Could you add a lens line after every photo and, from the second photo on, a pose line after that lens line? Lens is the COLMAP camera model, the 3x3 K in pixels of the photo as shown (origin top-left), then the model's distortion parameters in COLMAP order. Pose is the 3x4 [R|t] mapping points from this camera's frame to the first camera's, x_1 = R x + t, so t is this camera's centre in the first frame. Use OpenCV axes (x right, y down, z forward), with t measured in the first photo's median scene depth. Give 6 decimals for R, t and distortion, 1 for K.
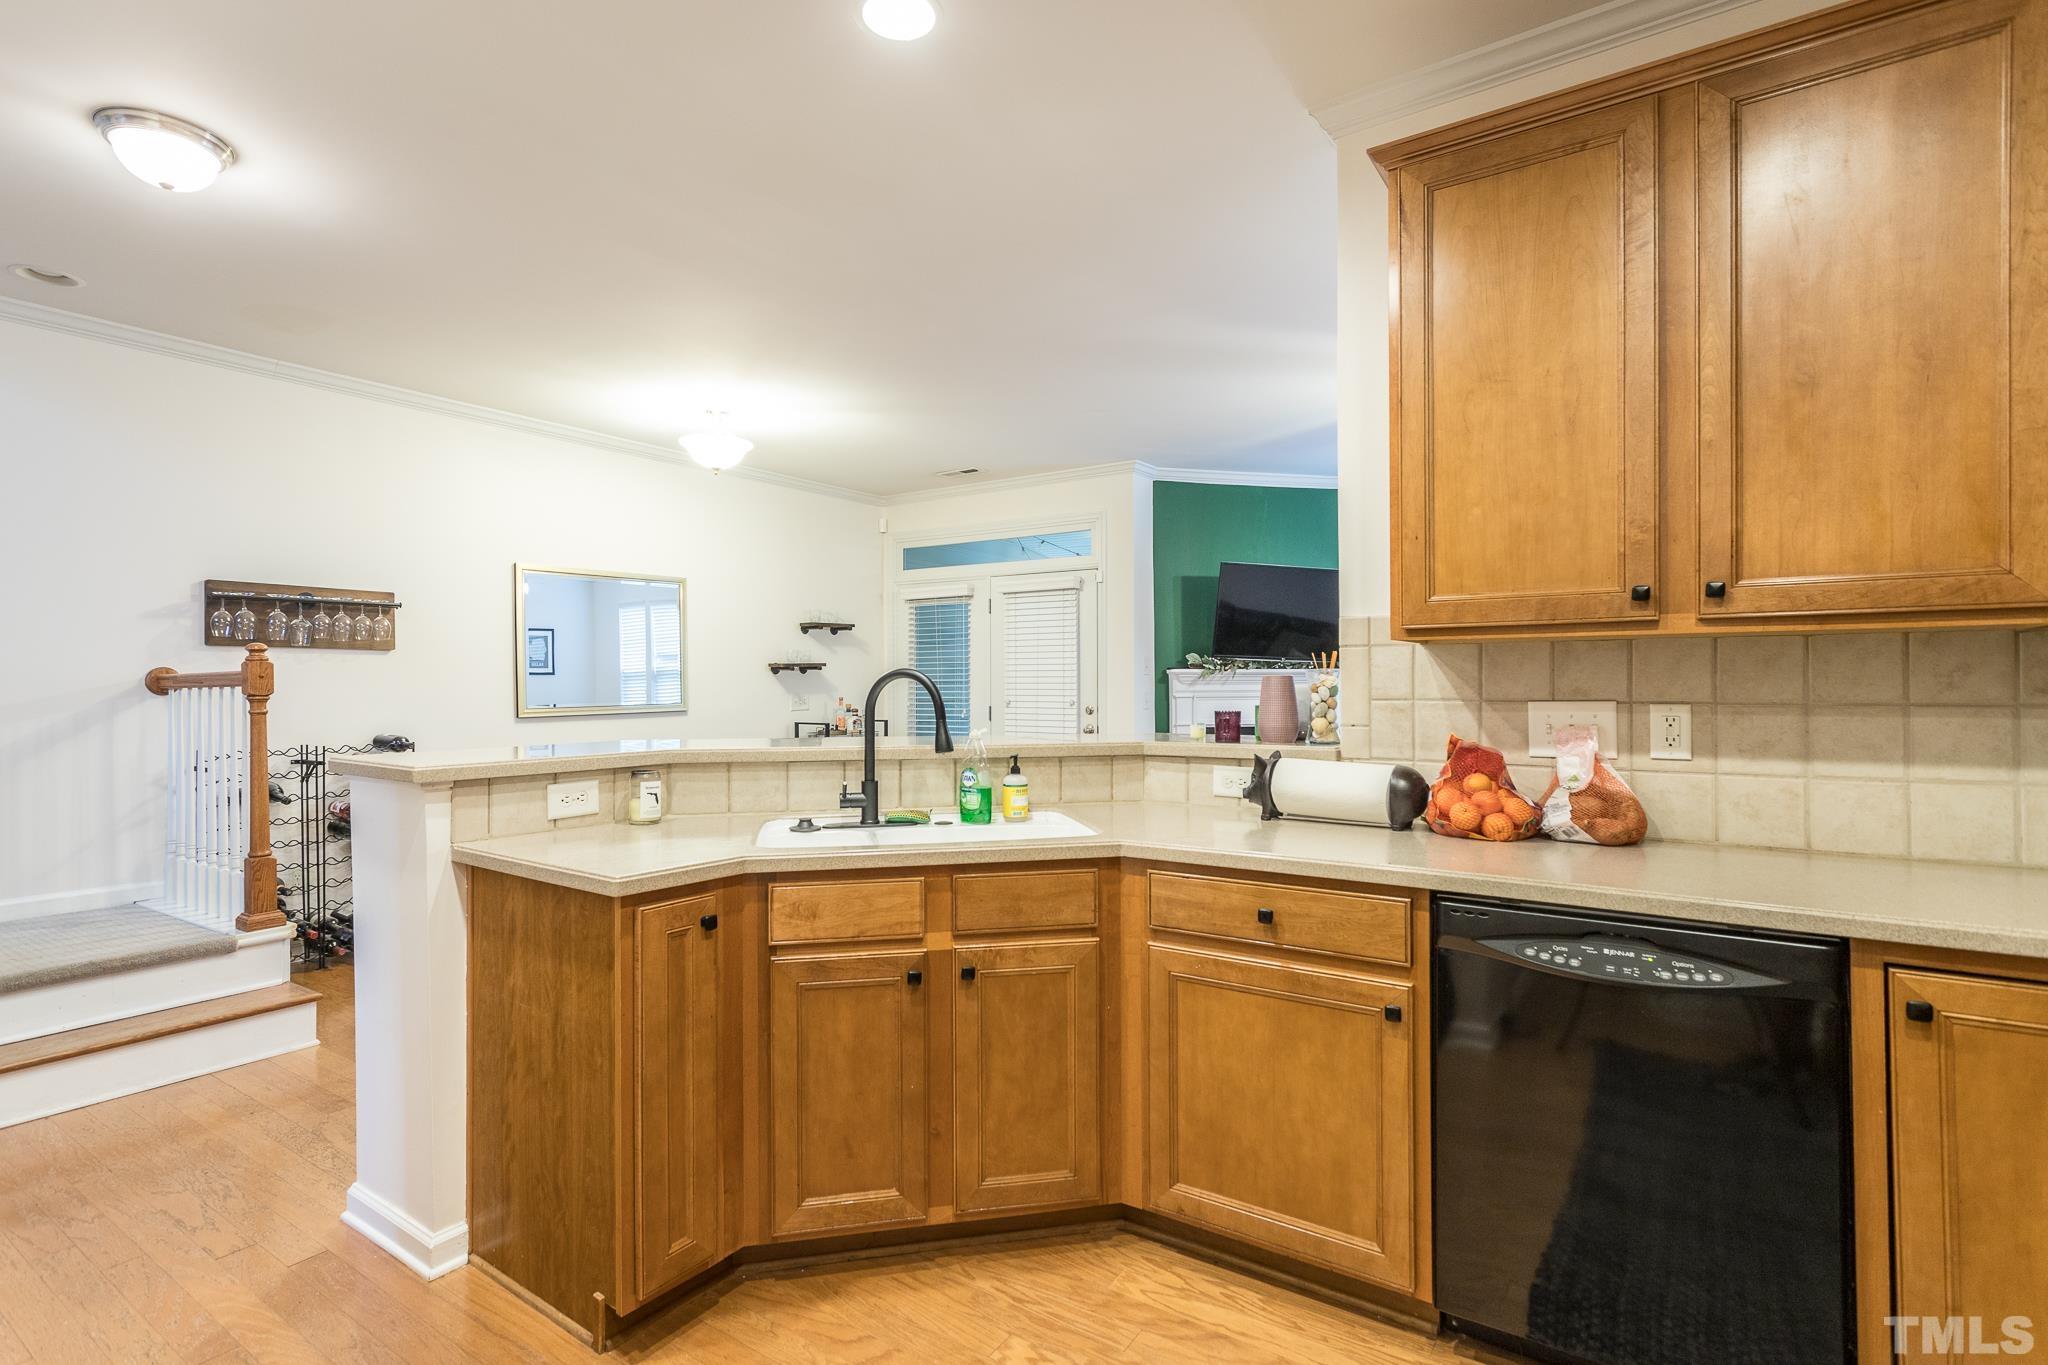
lens RADIAL K [[990.4, 0, 1029.3], [0, 990.4, 685.3], [0, 0, 1]] dist [0.001082, 0.002677]
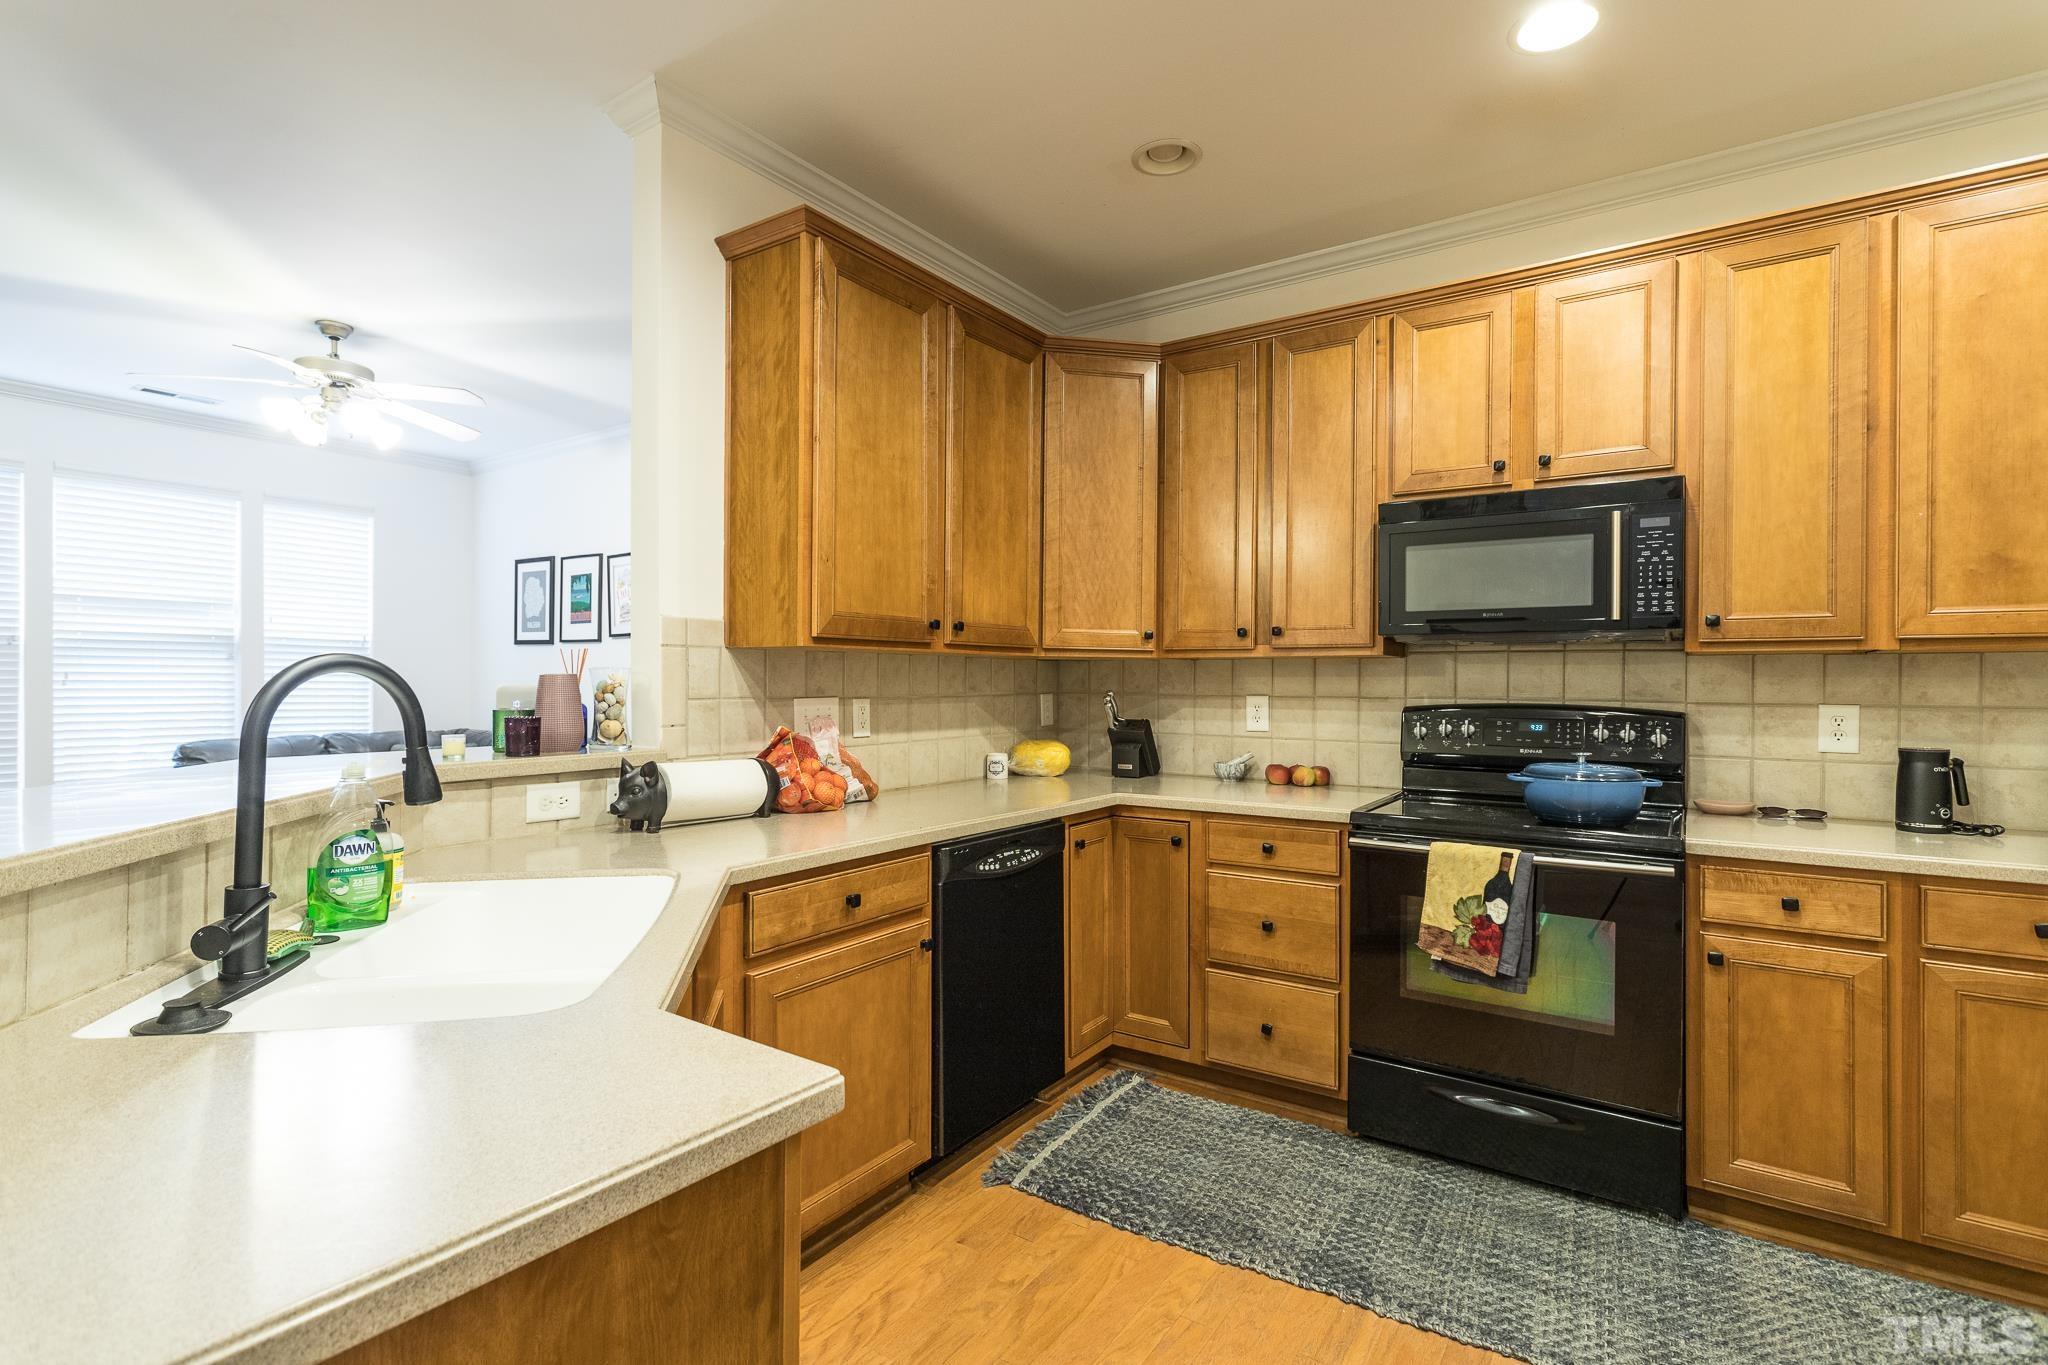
lens RADIAL K [[990.4, 0, 1013.4], [0, 990.4, 685.6], [0, 0, 1]] dist [0.001082, 0.002677]
pose [[-0.010345, 0.001478, 0.999945, -0.813036], [-0.001611, 0.999998, -0.001494, 0.001848], [-0.999945, -0.001626, -0.010343, 0.814456]]
